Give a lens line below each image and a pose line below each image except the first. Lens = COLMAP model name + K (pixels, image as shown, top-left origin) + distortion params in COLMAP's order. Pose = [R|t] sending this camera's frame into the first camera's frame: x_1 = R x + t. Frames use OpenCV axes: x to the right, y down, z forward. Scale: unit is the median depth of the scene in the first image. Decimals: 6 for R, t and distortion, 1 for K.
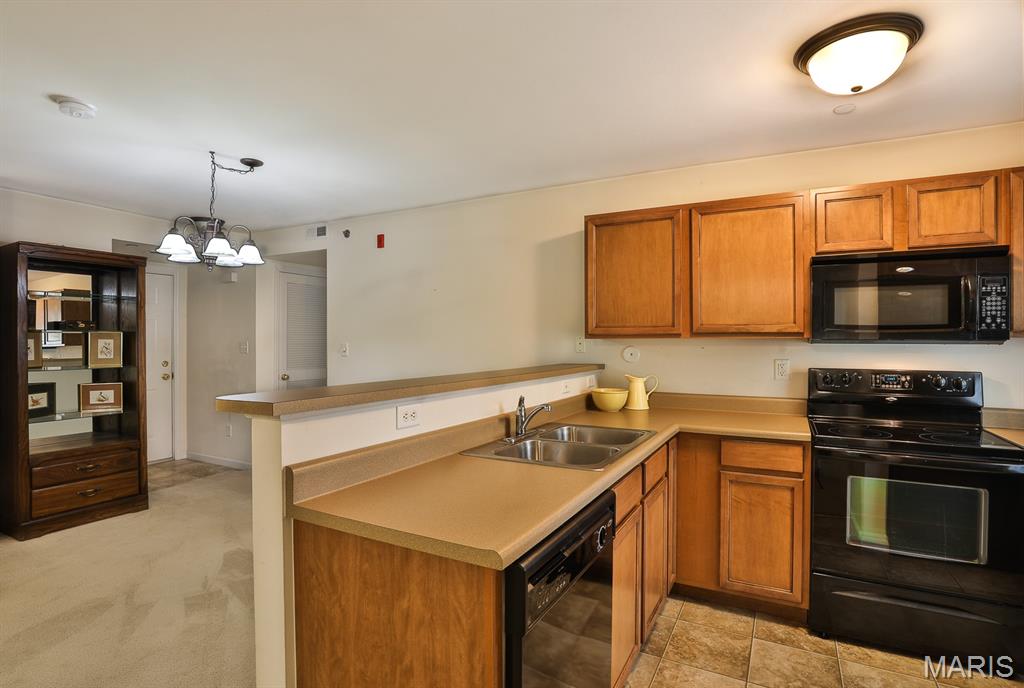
lens RADIAL K [[510.0, 0, 513.0], [0, 510.0, 338.8], [0, 0, 1]] dist [-0.004465, -0.000001]
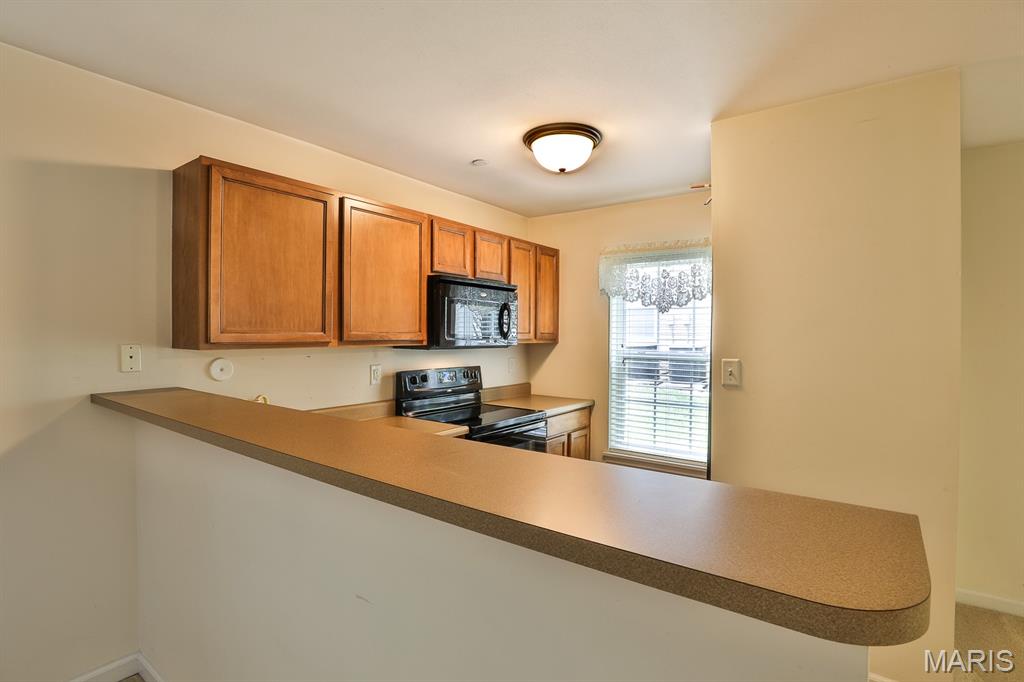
lens RADIAL K [[496.6, 0, 530.9], [0, 496.6, 338.8], [0, 0, 1]] dist [-0.042211, 0.000624]
pose [[0.136453, -0.008583, 0.990609, -0.375810], [-0.006475, 0.999933, 0.009556, -0.021188], [-0.990625, -0.007718, 0.136388, 0.481897]]
